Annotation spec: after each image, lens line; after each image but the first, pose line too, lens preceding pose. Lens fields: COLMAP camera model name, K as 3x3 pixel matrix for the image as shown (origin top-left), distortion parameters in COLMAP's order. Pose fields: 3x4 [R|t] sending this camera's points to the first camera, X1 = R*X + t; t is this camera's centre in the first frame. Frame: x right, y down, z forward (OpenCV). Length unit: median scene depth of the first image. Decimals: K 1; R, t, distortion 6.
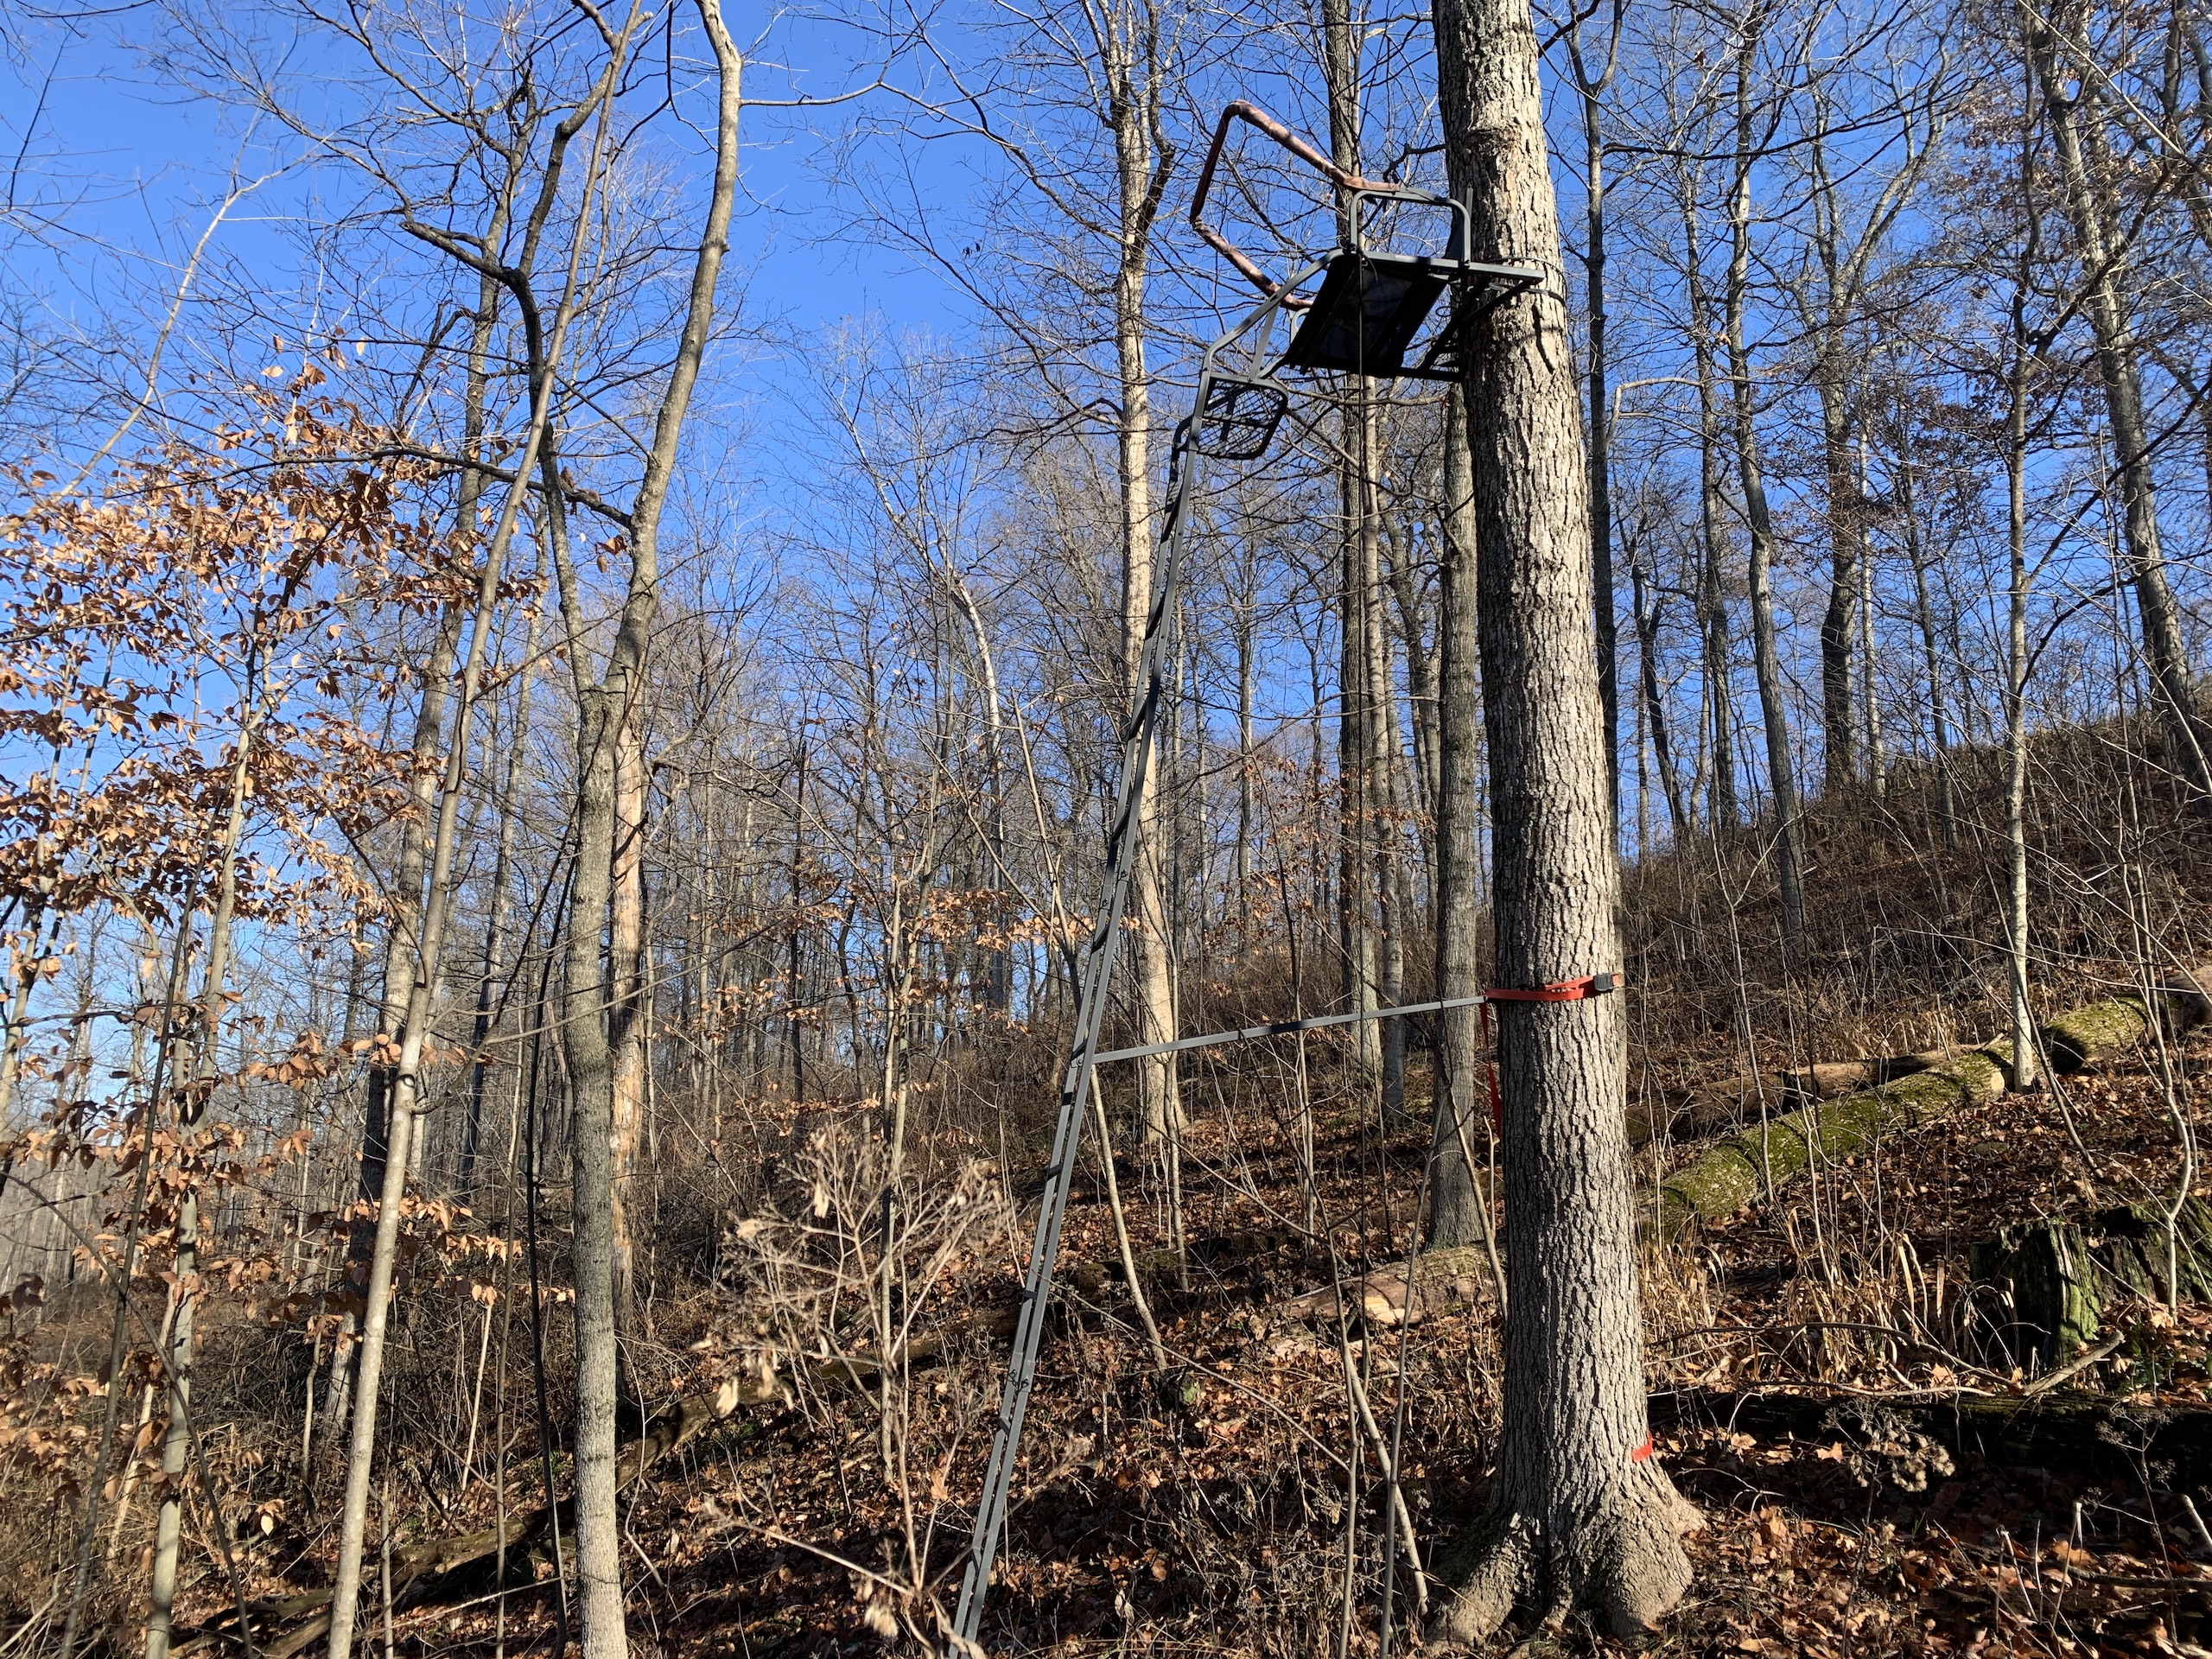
lens RADIAL K [[1572.3, 0, 1106.0], [0, 1572.3, 829.5], [0, 0, 1]] dist [0.021948, -0.002112]
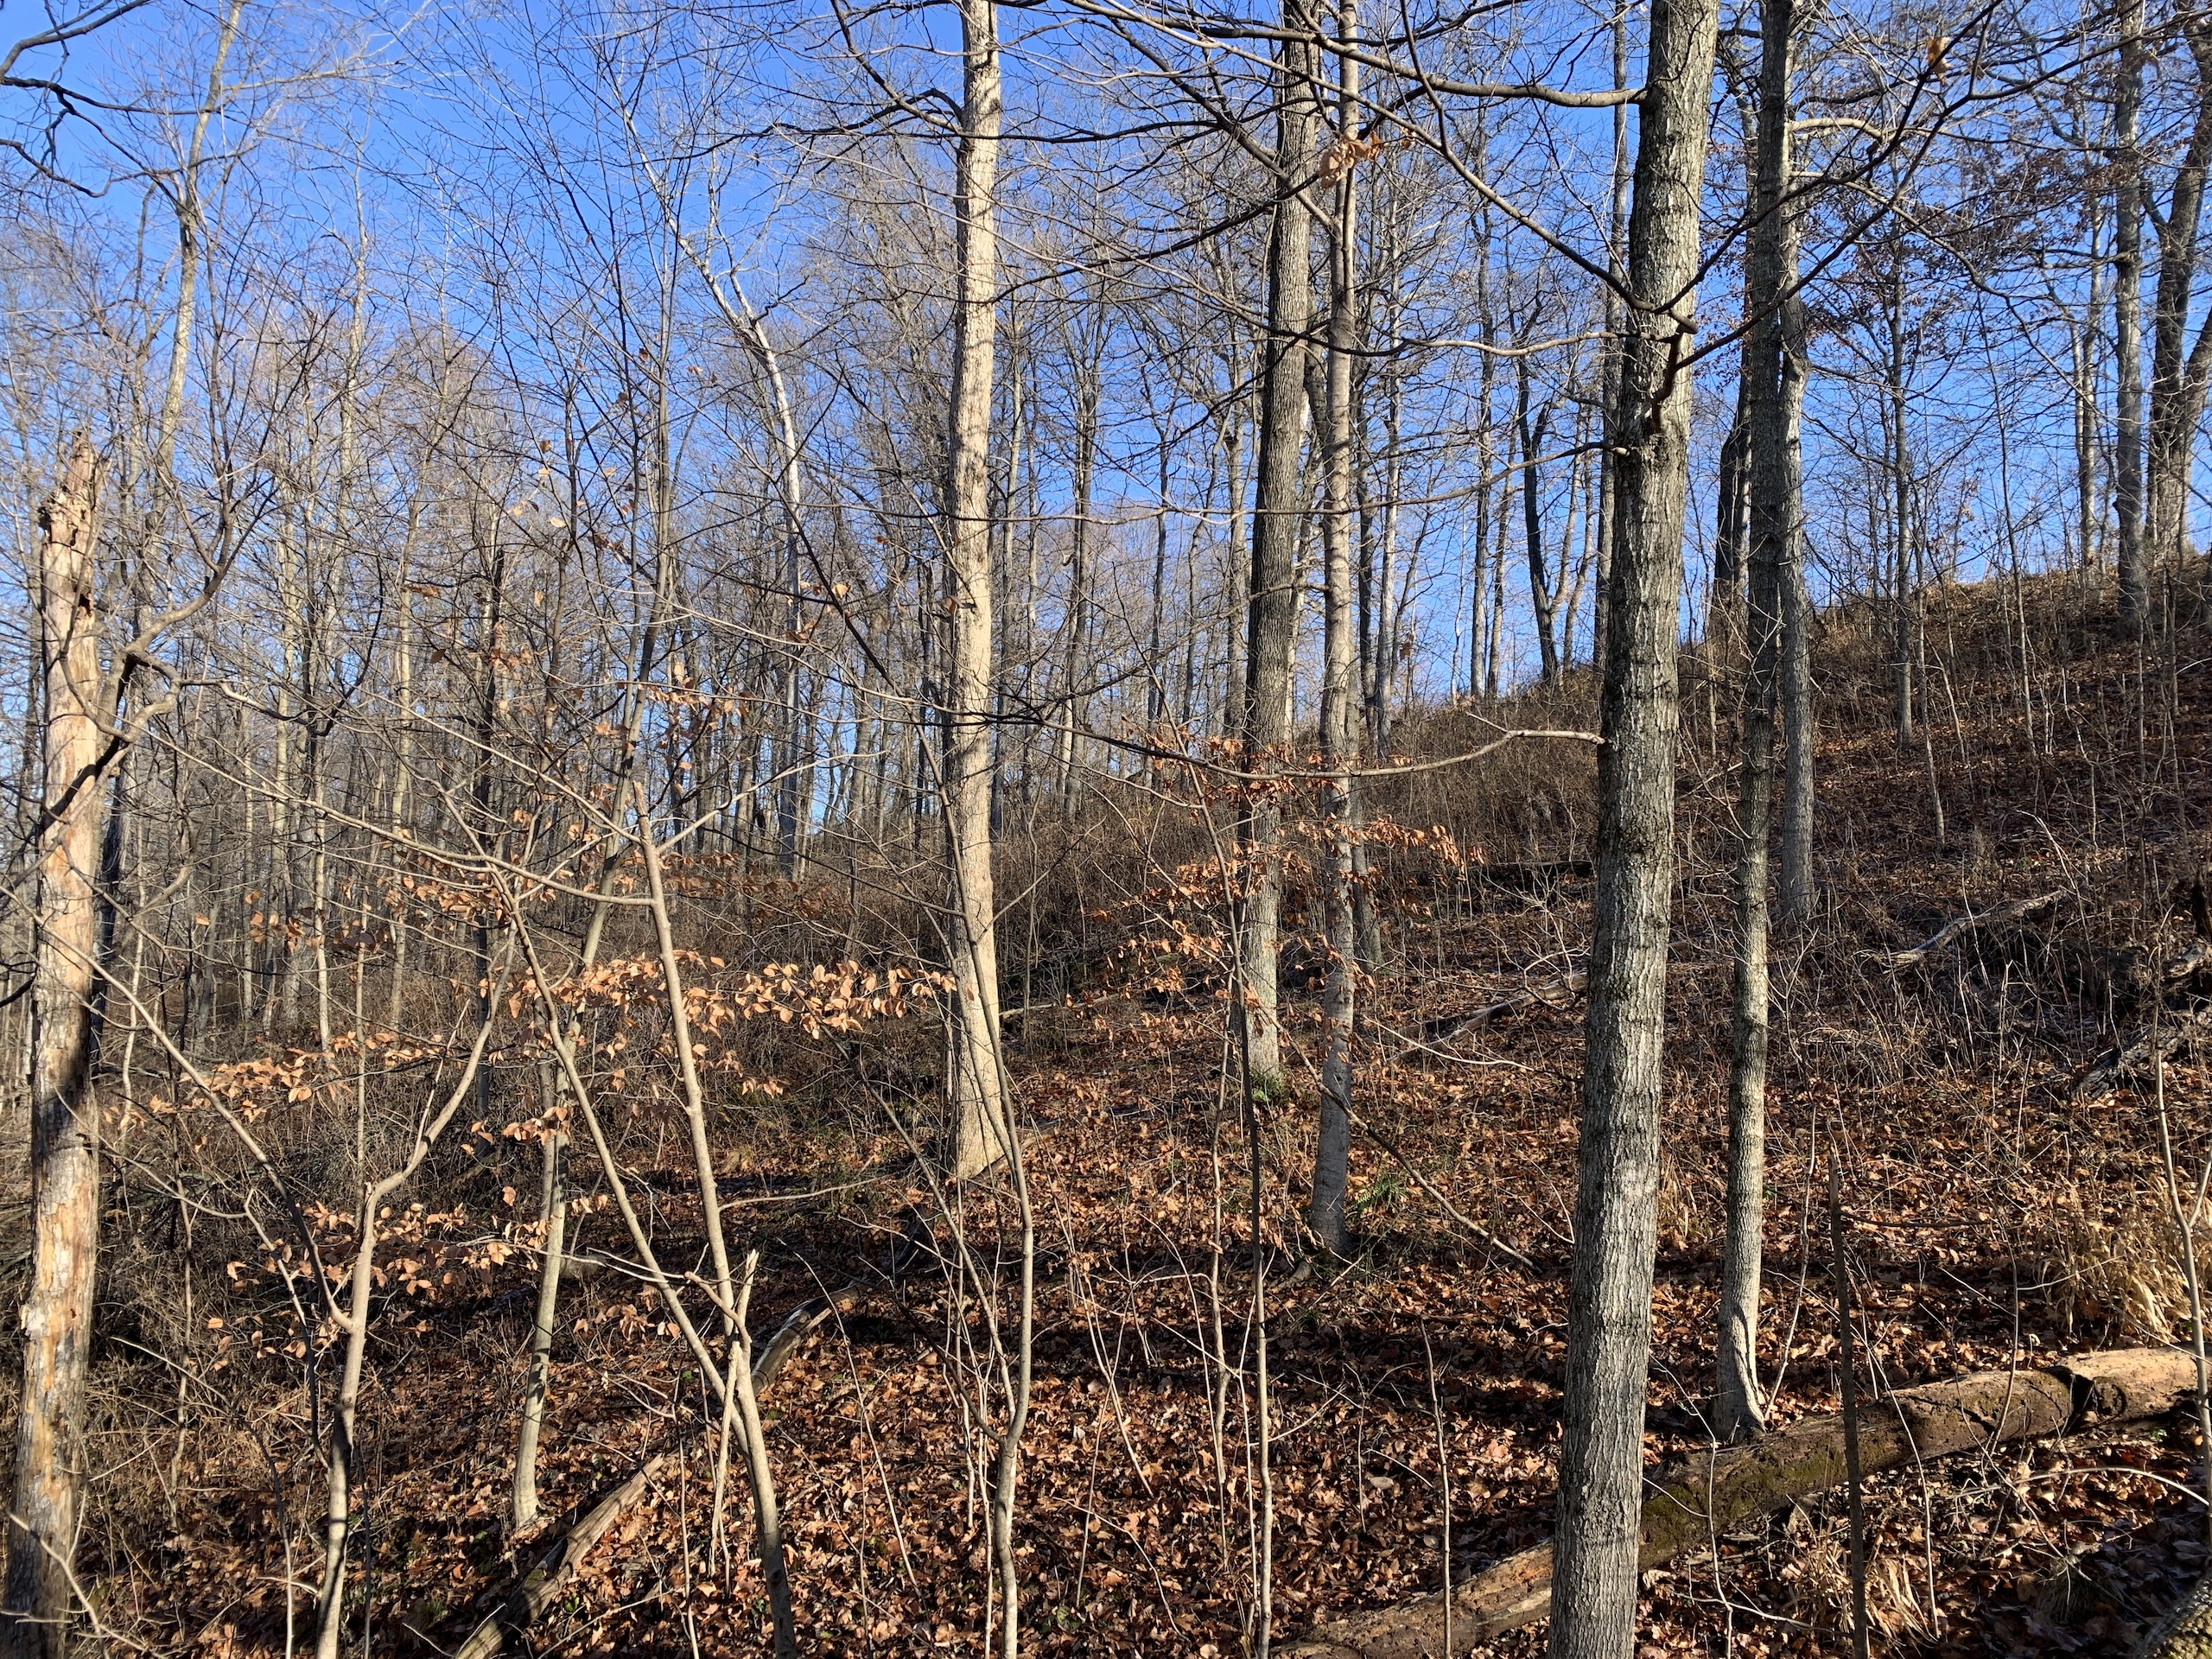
lens RADIAL K [[1572.3, 0, 1106.0], [0, 1572.3, 829.5], [0, 0, 1]] dist [0.021948, -0.002112]
pose [[0.992083, 0.041215, 0.118625, 0.002871], [-0.058780, 0.987147, 0.148614, -0.054000], [-0.110976, -0.154410, 0.981755, 0.238671]]
